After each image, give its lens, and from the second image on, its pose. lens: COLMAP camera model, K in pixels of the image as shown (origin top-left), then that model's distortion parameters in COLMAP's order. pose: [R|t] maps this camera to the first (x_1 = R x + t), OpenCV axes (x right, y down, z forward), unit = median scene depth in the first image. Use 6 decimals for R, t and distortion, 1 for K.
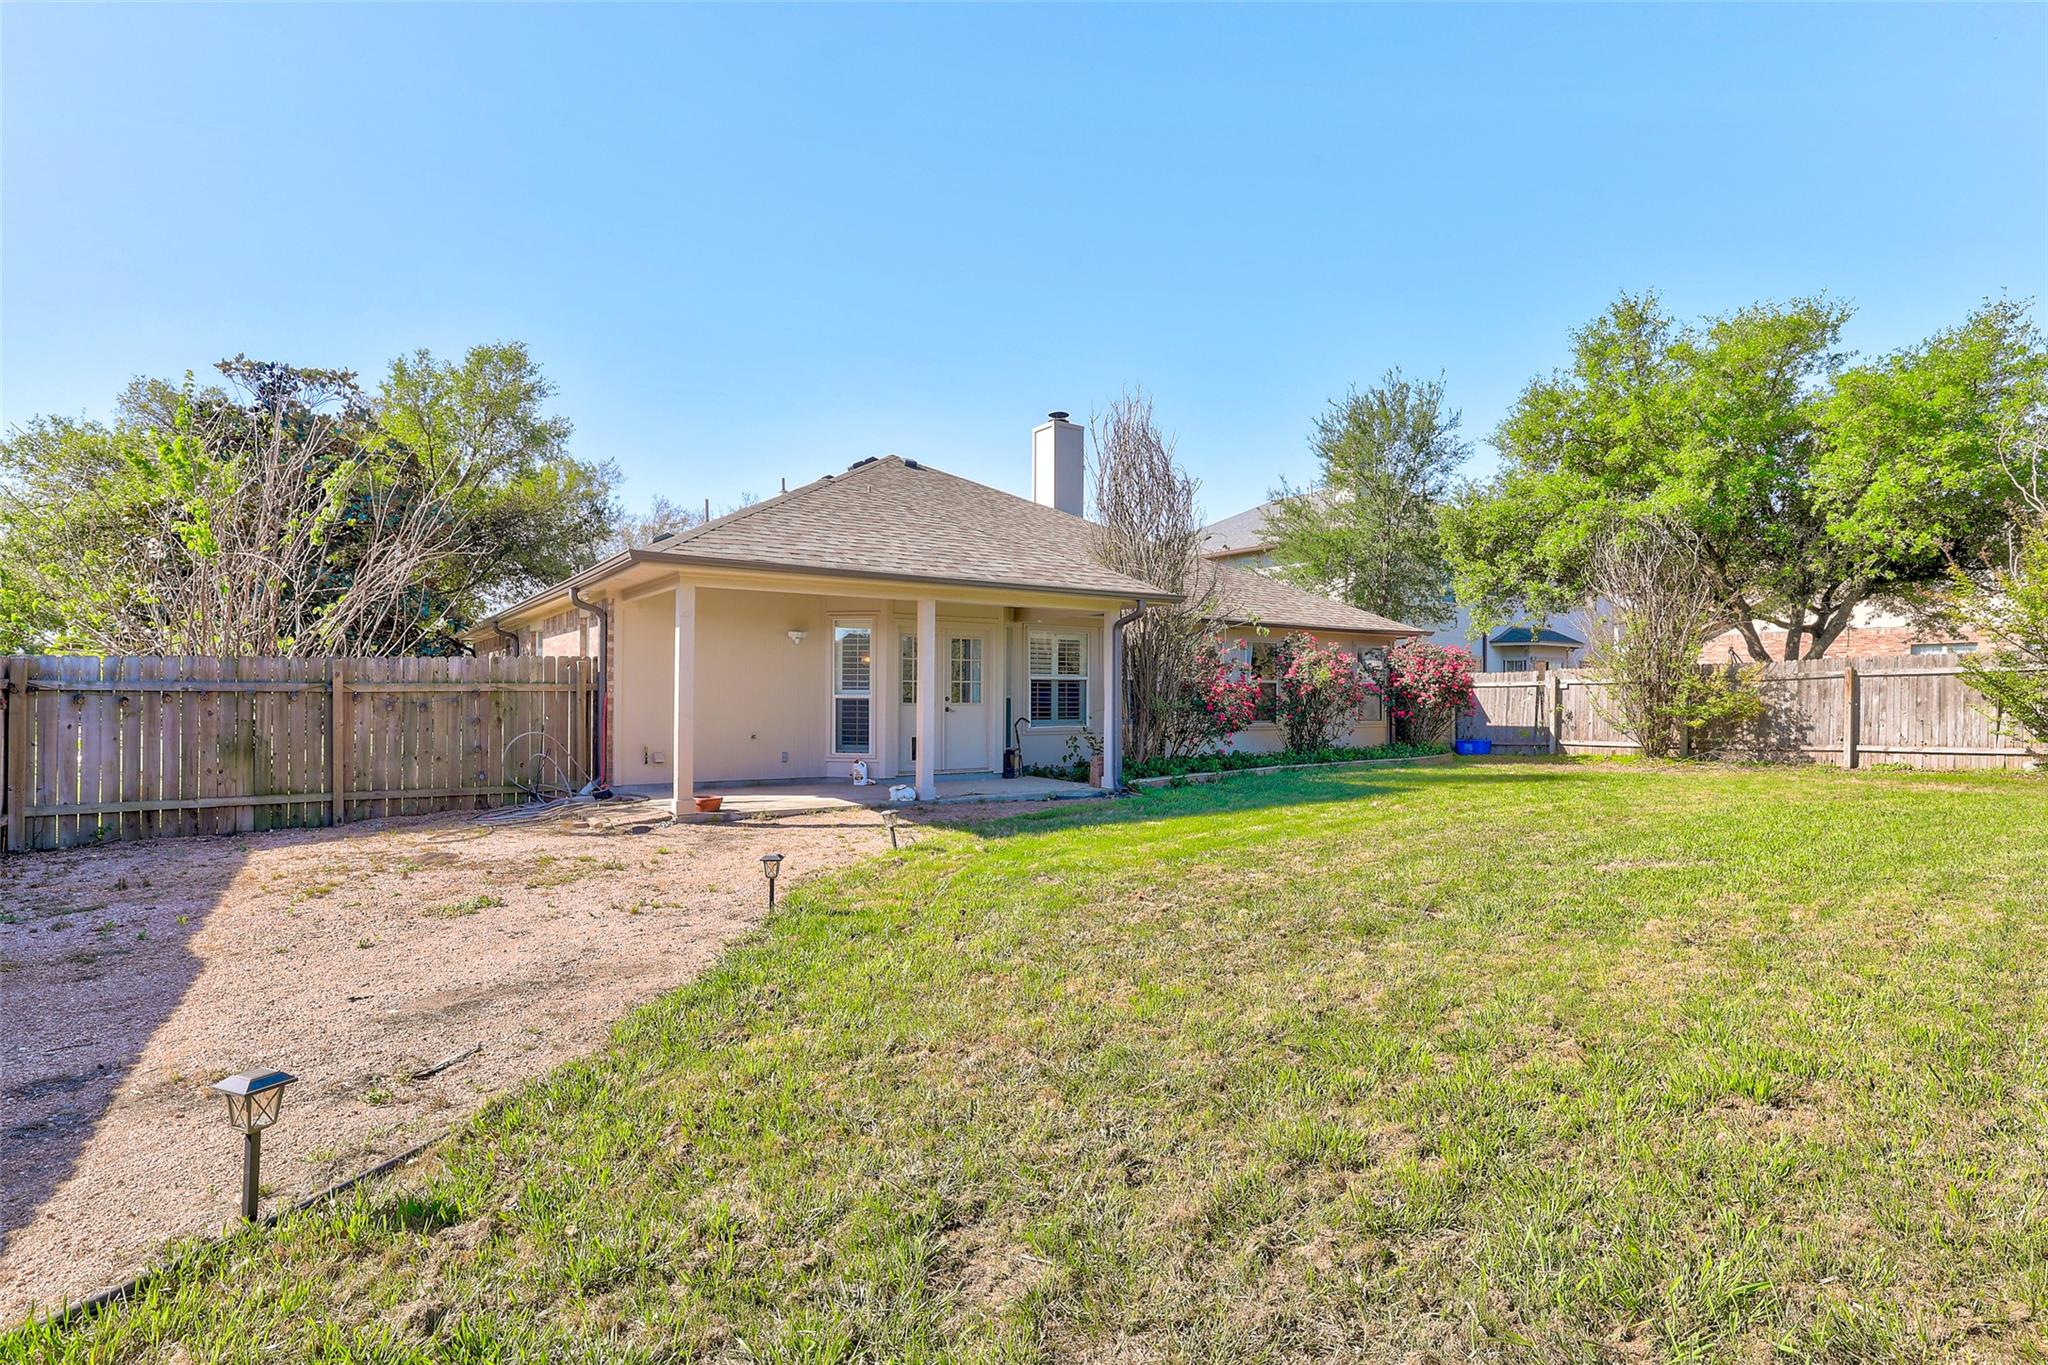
lens RADIAL K [[1017.6, 0, 1024.0], [0, 1017.6, 682.5], [0, 0, 1]] dist [-0.056468, 0.000177]
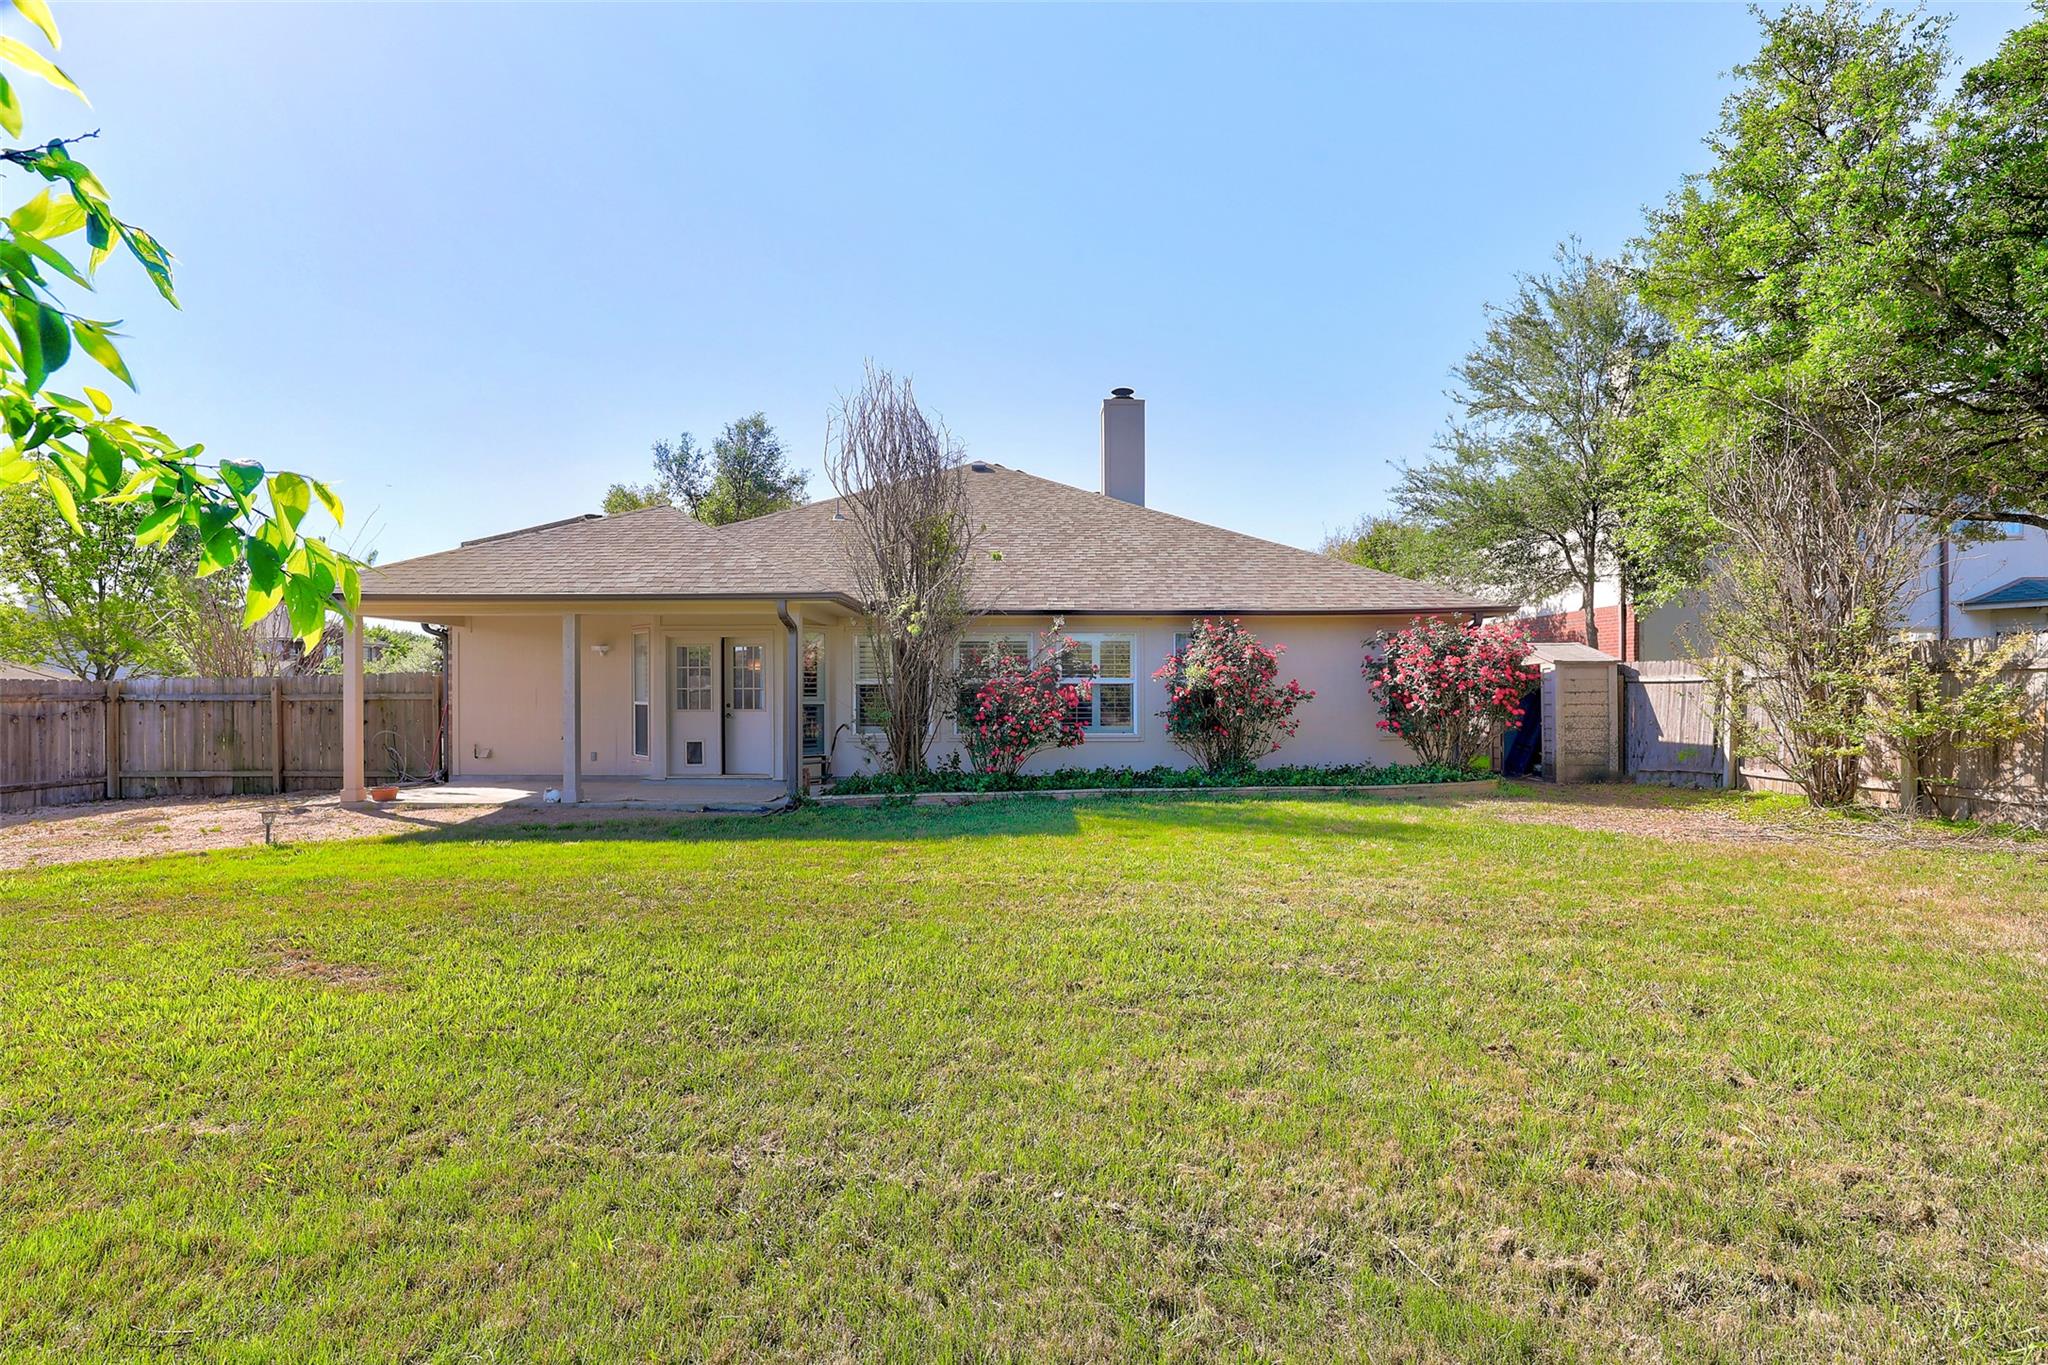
lens RADIAL K [[920.8, 0, 1016.6], [0, 920.8, 672.5], [0, 0, 1]] dist [-0.048088, -0.000065]
pose [[0.820214, -0.015322, -0.571852, 0.628909], [0.013901, 0.999880, -0.006853, -0.005344], [0.571888, -0.002328, 0.820328, 0.372607]]
